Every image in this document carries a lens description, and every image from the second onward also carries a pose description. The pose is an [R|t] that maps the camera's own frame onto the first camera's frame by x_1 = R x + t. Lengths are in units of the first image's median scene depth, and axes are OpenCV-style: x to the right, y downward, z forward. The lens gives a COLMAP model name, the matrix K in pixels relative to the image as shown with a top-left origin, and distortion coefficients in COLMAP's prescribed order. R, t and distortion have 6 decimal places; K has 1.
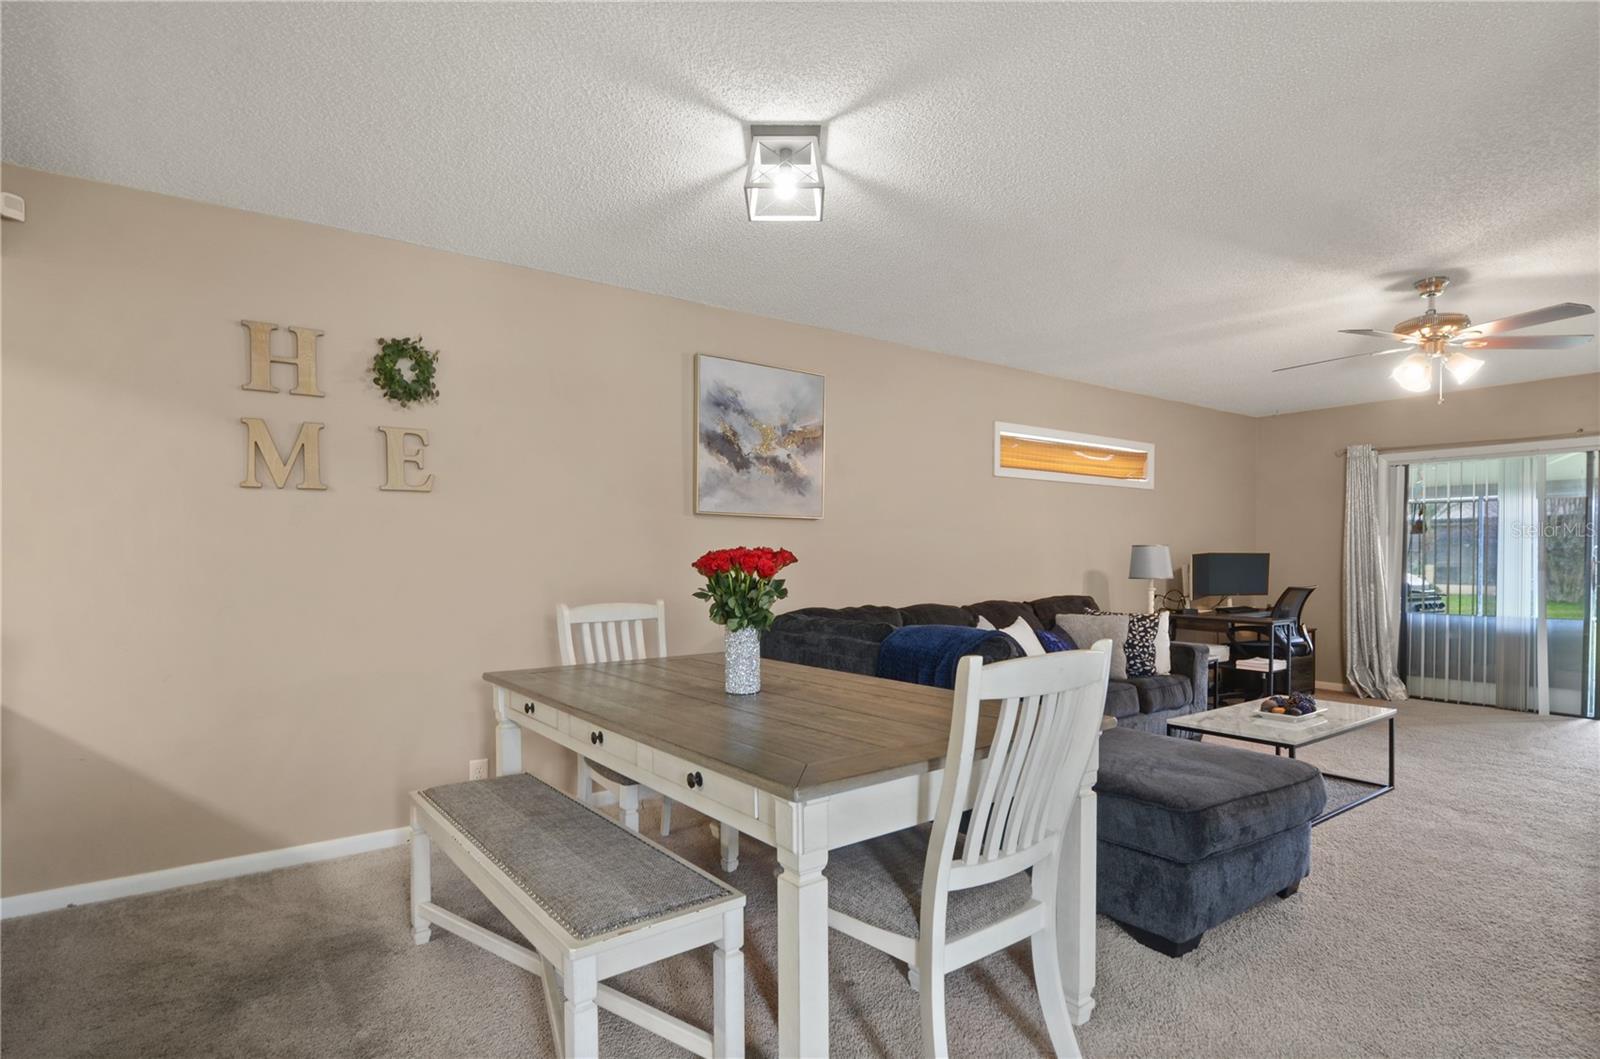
lens RADIAL K [[805.3, 0, 795.1], [0, 805.3, 565.3], [0, 0, 1]] dist [0.002167, -0.010793]
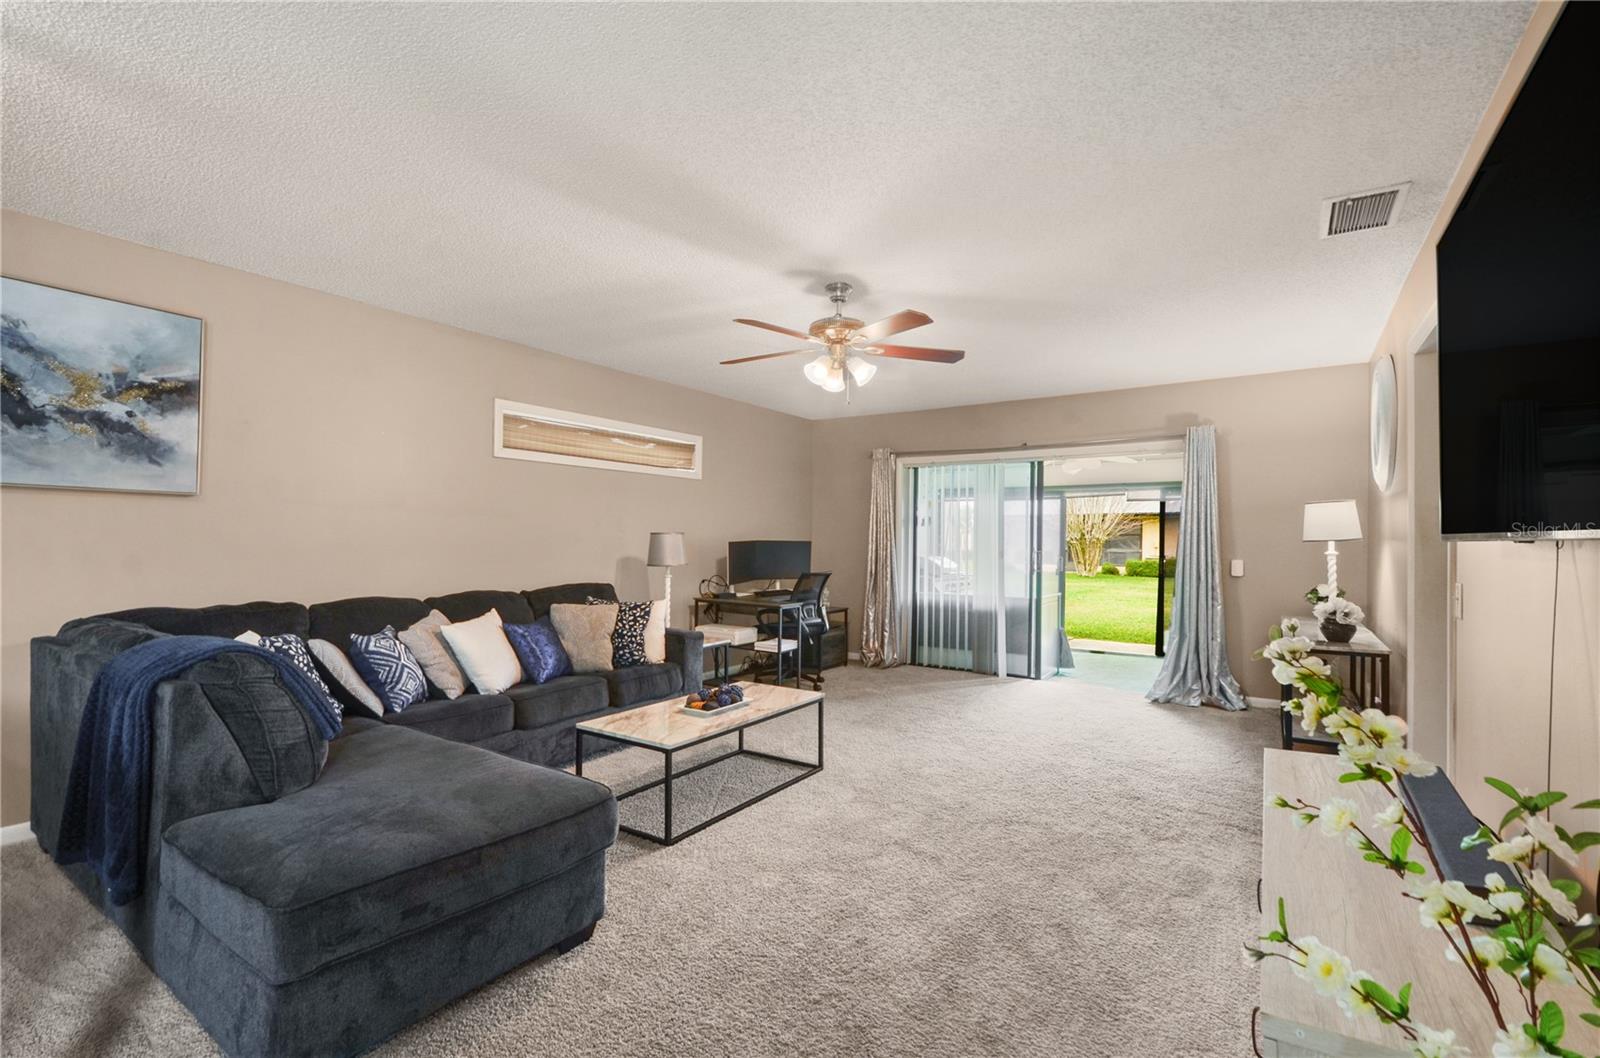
lens RADIAL K [[711.5, 0, 796.9], [0, 711.5, 538.4], [0, 0, 1]] dist [-0.002785, -0.001174]
pose [[0.937842, 0.012524, 0.346835, 0.317407], [-0.009476, 0.999900, -0.010484, -0.011442], [-0.346932, 0.006546, 0.937867, 0.111641]]
